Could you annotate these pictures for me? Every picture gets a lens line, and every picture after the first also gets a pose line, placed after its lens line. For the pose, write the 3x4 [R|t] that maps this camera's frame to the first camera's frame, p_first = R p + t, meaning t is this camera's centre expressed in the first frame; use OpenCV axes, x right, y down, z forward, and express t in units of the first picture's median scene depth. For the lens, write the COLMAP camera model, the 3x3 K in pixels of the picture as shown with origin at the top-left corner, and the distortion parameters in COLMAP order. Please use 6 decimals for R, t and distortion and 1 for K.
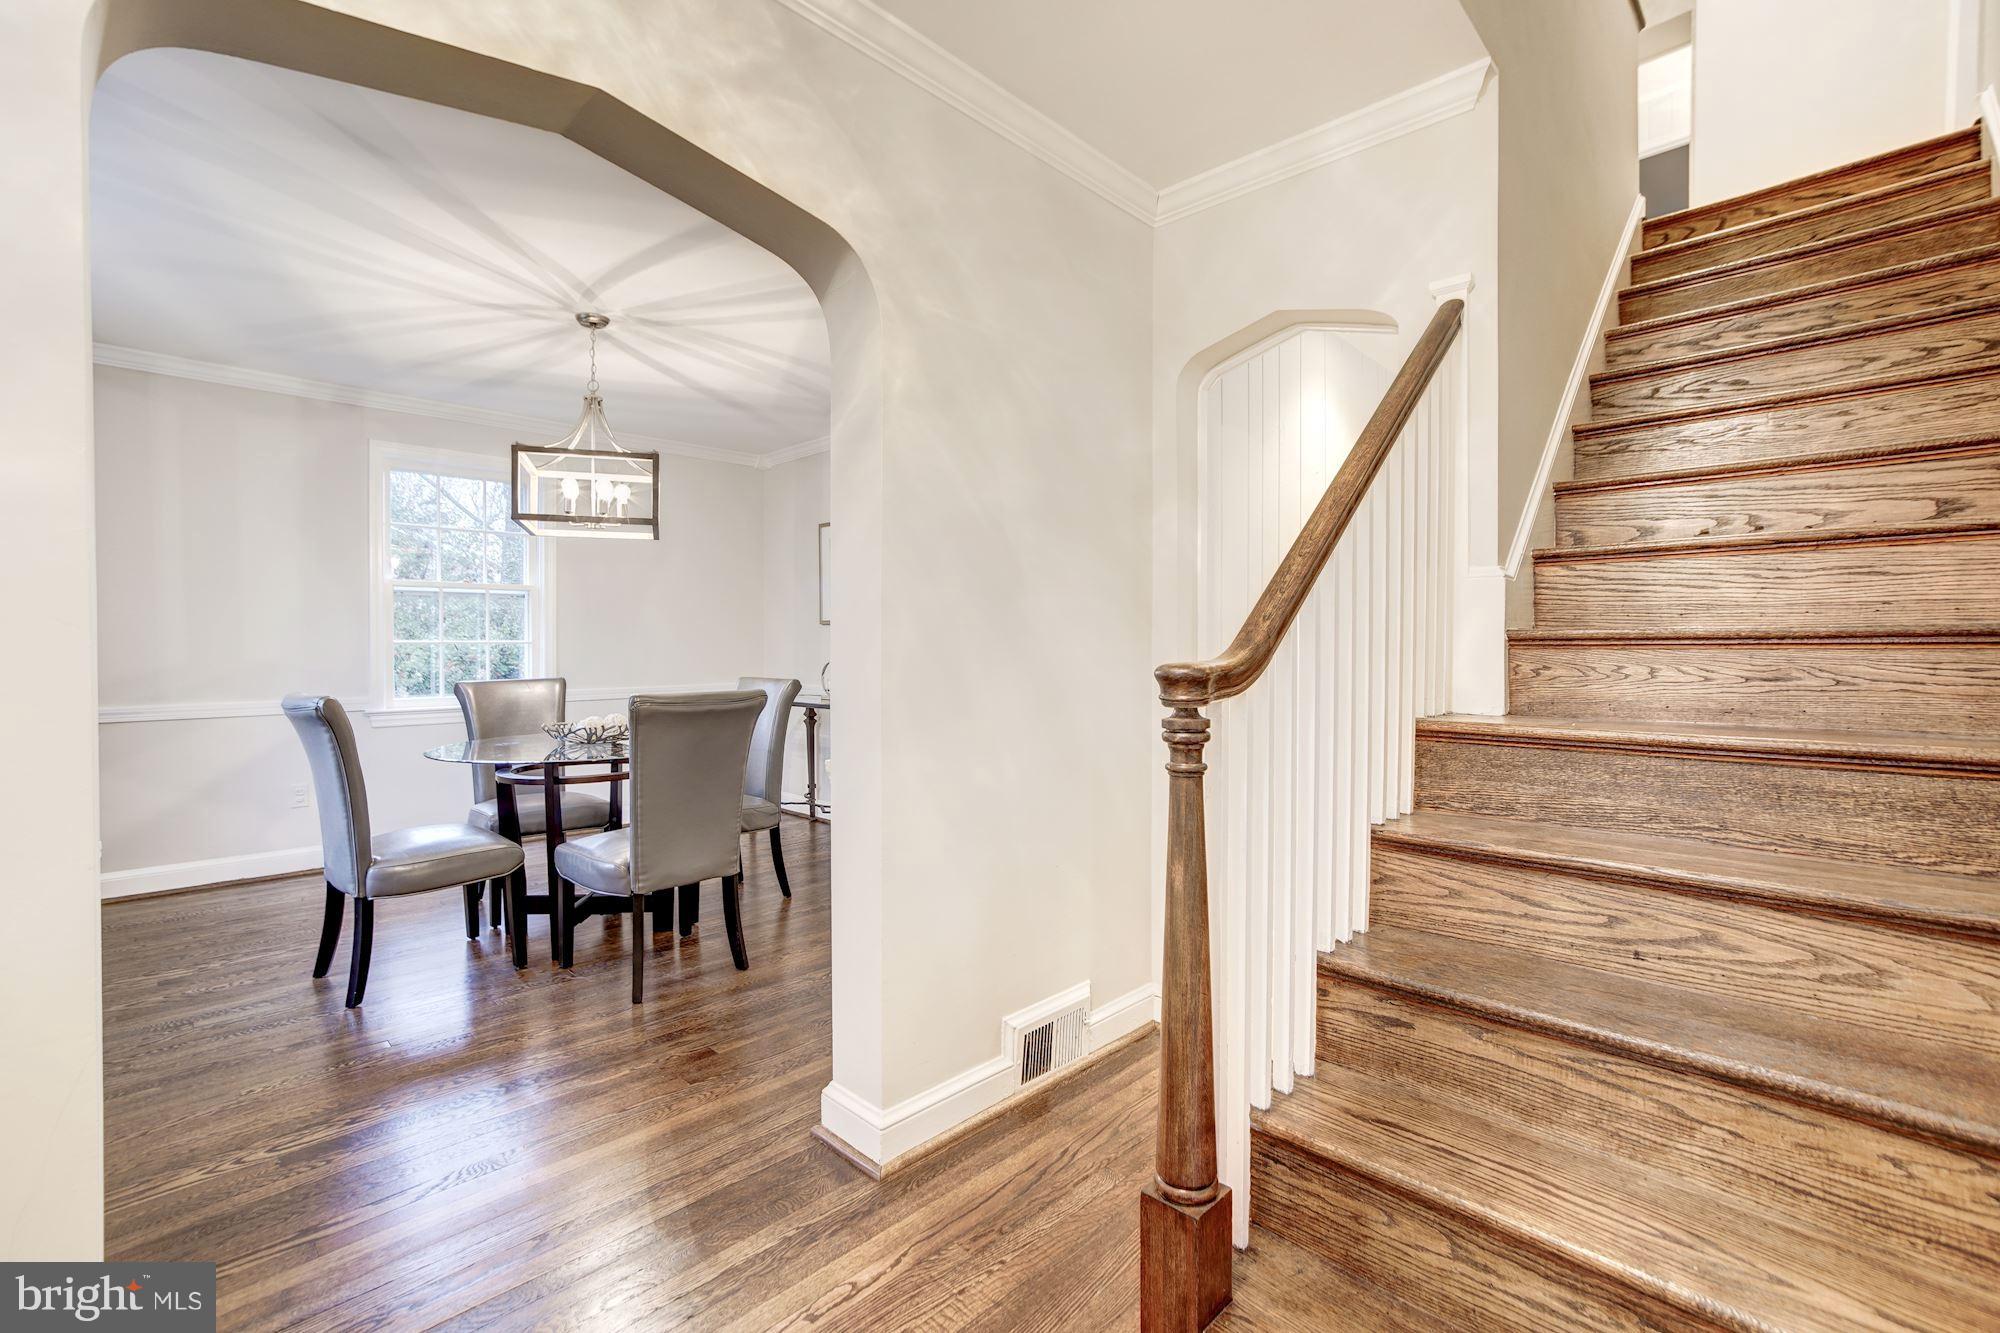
lens RADIAL K [[878.3, 0, 1000.4], [0, 878.3, 661.7], [0, 0, 1]] dist [-0.019683, 0.007169]
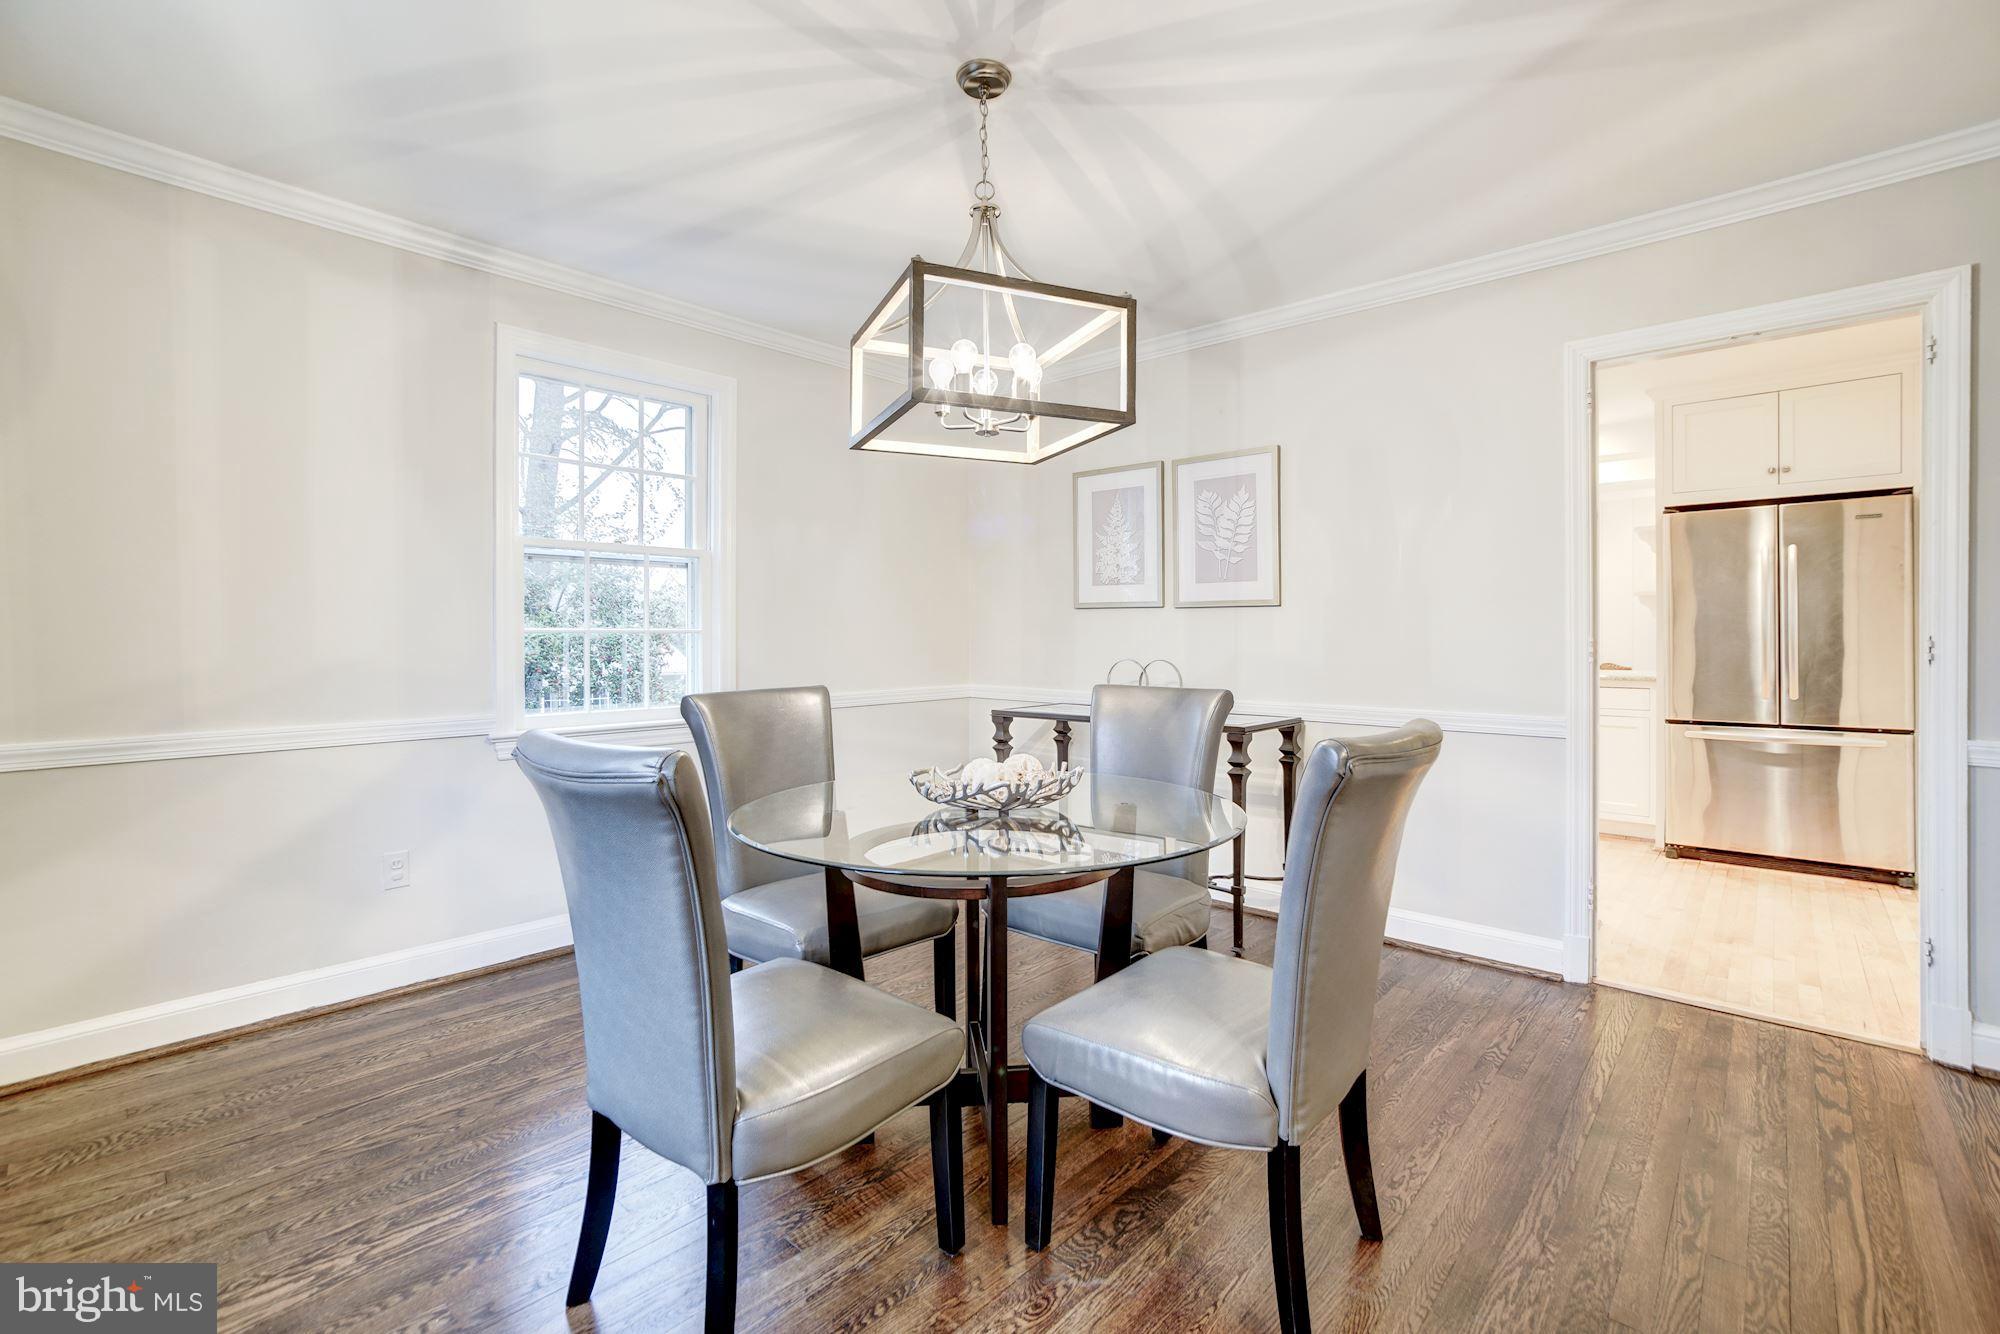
lens RADIAL K [[878.3, 0, 990.3], [0, 878.3, 647.1], [0, 0, 1]] dist [-0.019683, 0.007169]
pose [[0.999368, 0.003743, 0.035341, -0.476706], [-0.003577, 0.999982, -0.004747, -0.009003], [-0.035359, 0.004618, 0.999364, 0.415677]]
